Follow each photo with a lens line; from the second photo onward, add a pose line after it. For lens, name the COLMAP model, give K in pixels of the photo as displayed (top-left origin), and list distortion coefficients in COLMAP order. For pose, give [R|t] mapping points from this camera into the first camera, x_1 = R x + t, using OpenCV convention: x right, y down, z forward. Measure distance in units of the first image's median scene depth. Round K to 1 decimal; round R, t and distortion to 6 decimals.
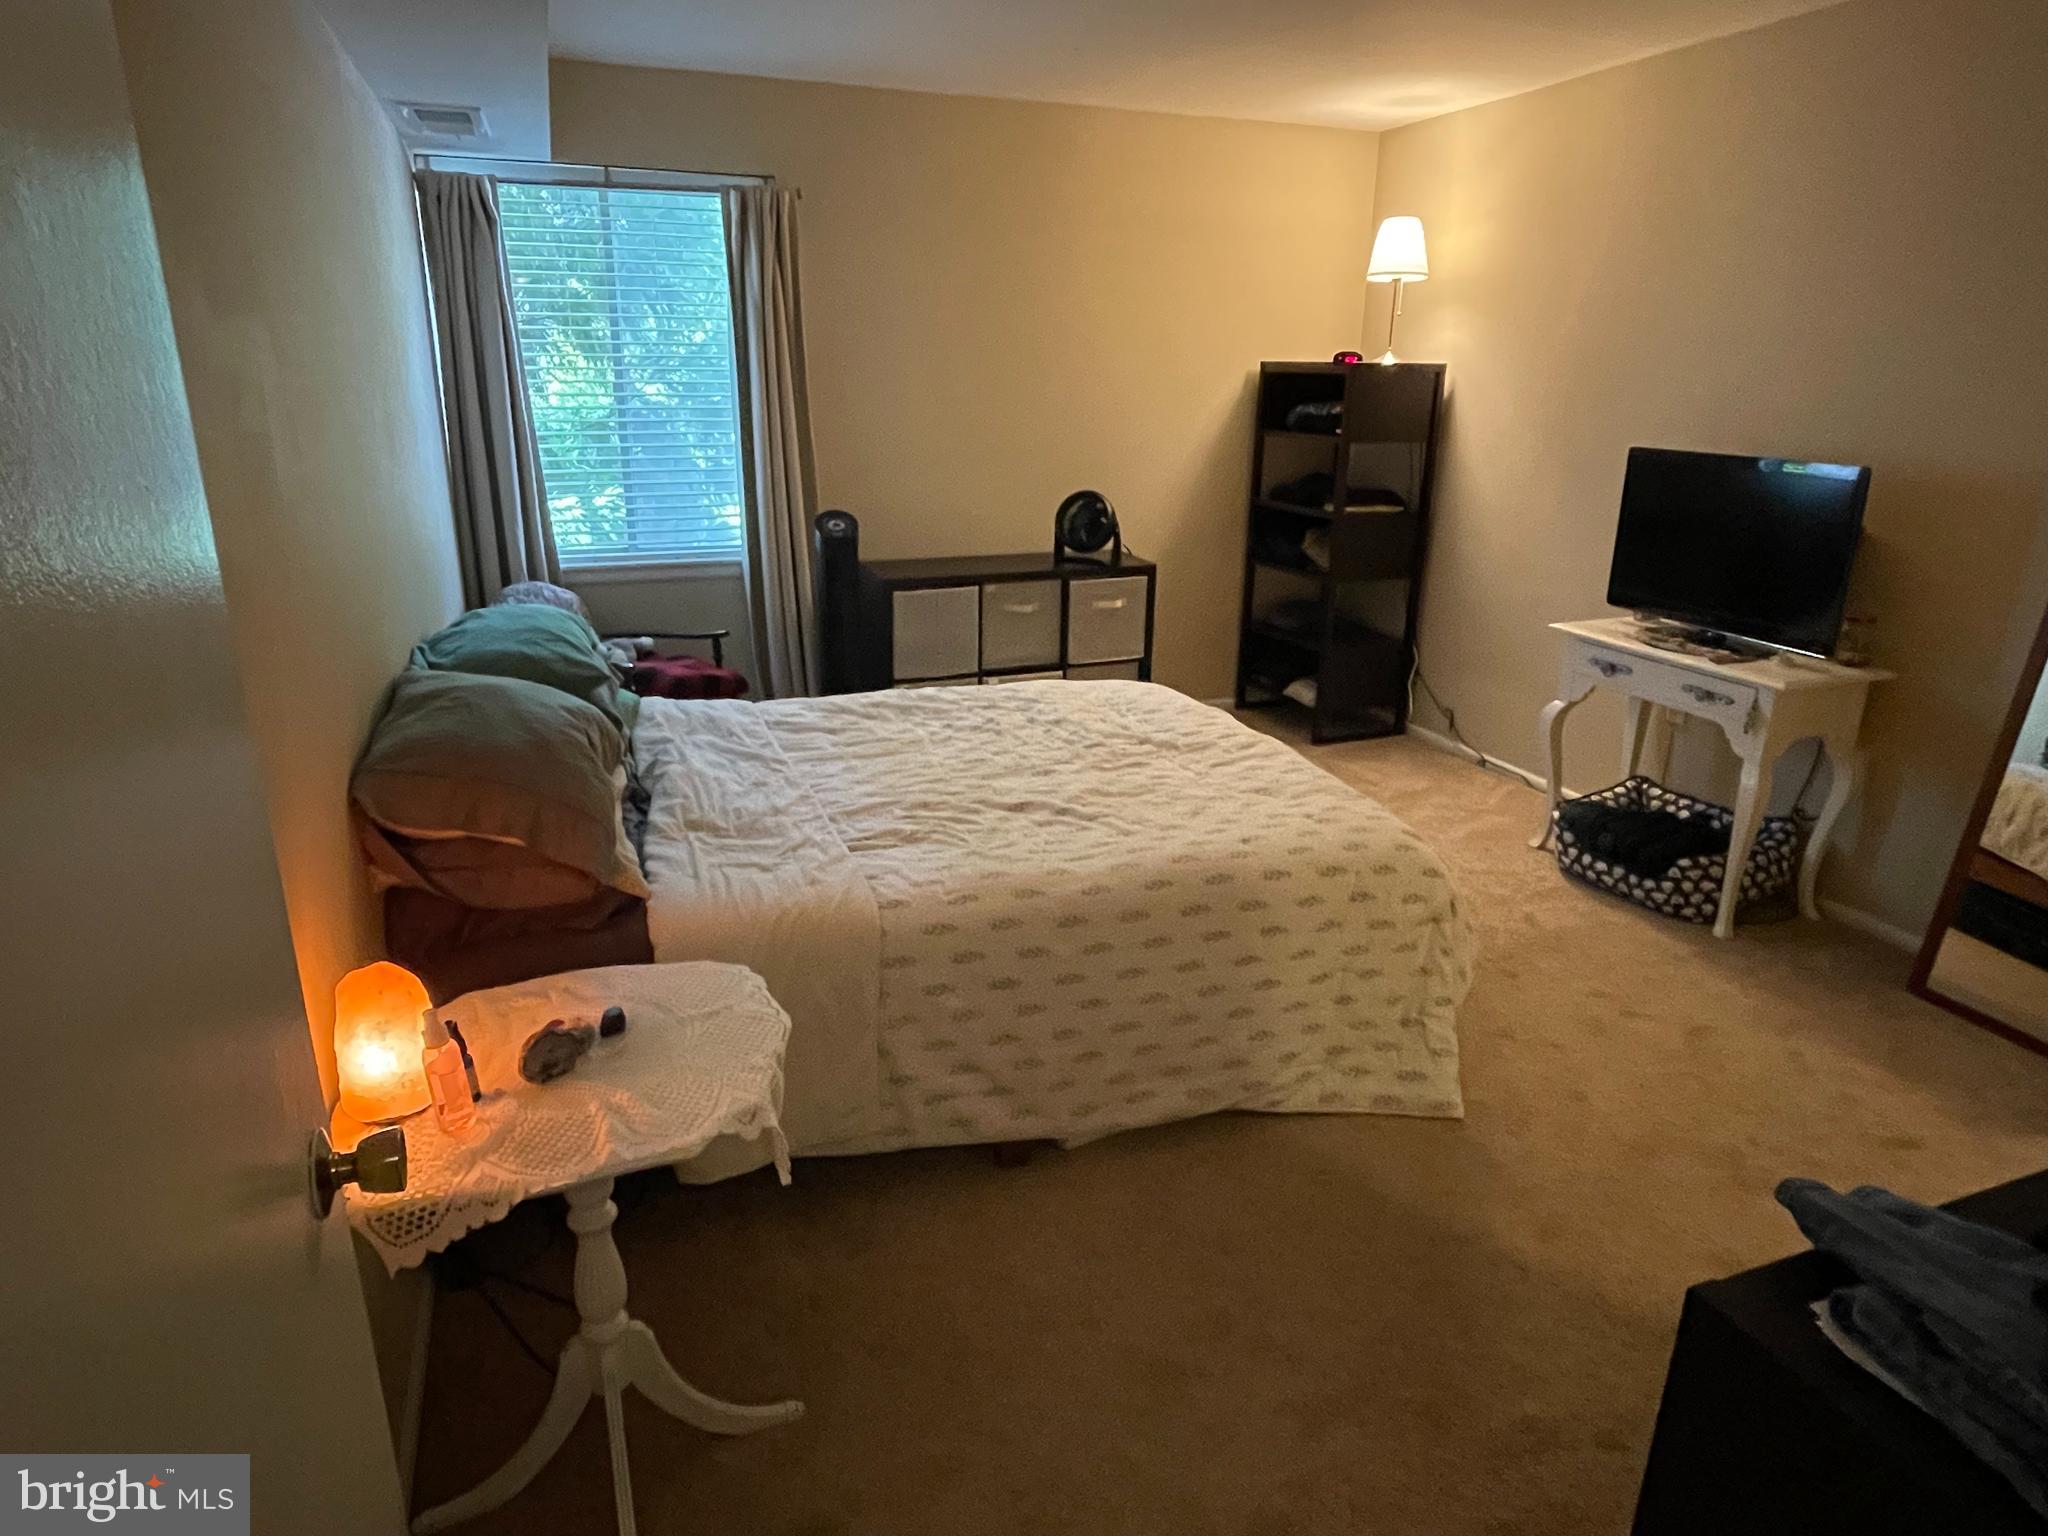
lens RADIAL K [[1186.8, 0, 1024.0], [0, 1186.8, 768.0], [0, 0, 1]] dist [-0.000076, 0.000068]
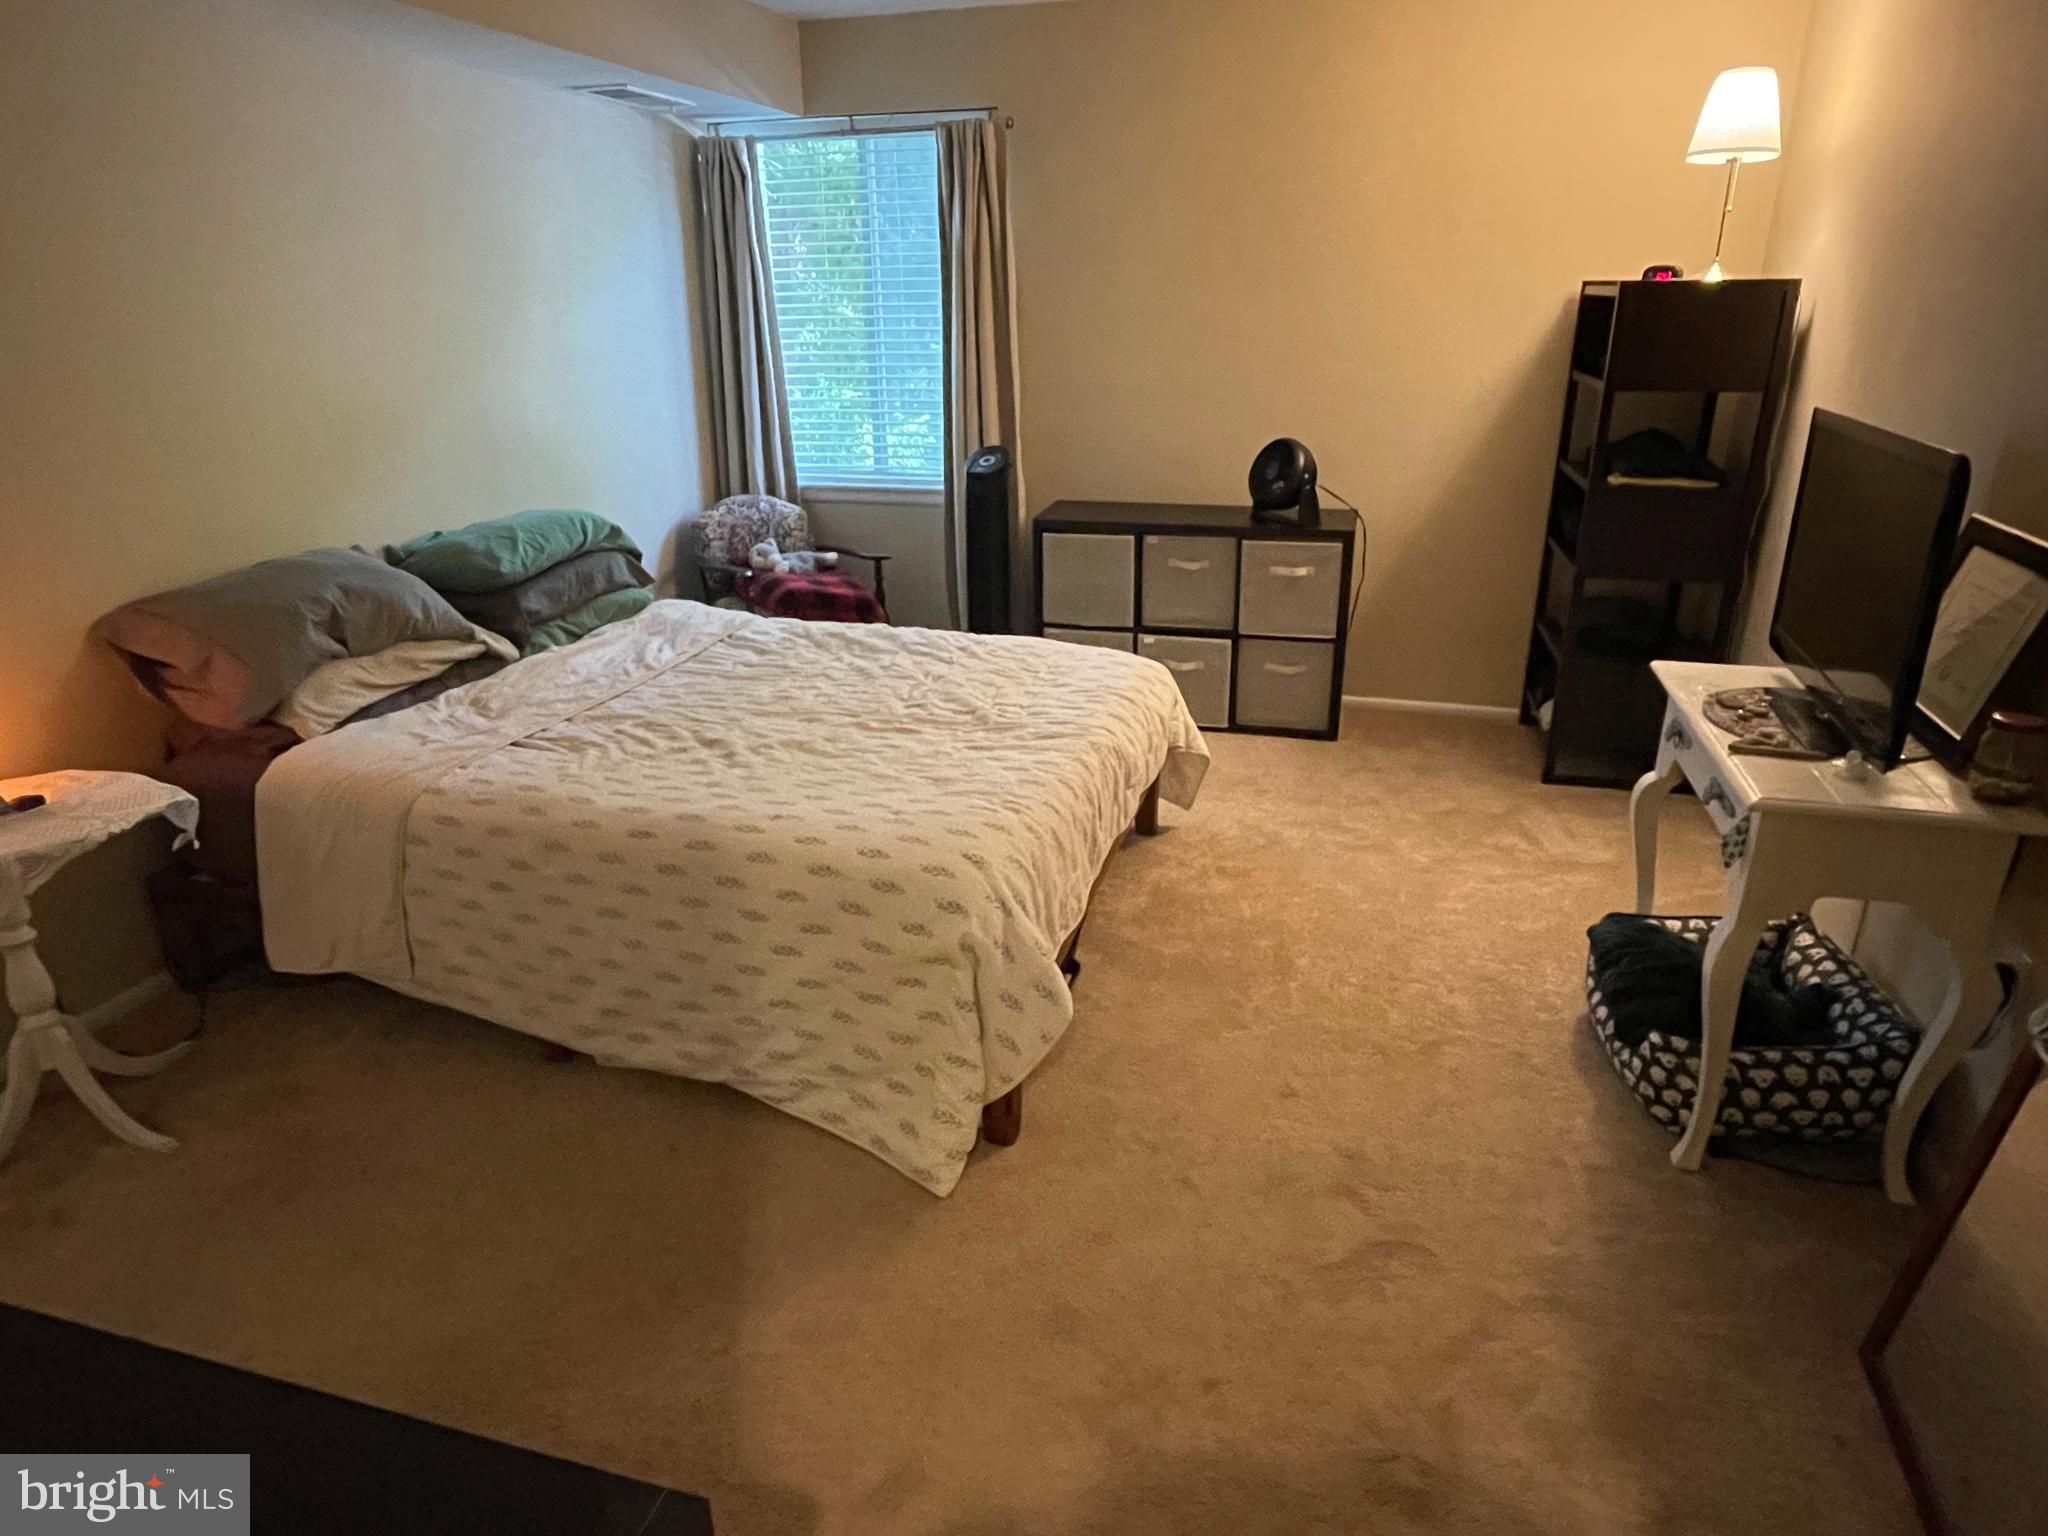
lens RADIAL K [[1186.8, 0, 1024.0], [0, 1186.8, 768.0], [0, 0, 1]] dist [-0.000076, 0.000068]
pose [[0.803152, 0.202732, -0.560220, 0.617307], [-0.173054, 0.979165, 0.106243, -0.079026], [0.570087, 0.011619, 0.821502, 0.247847]]
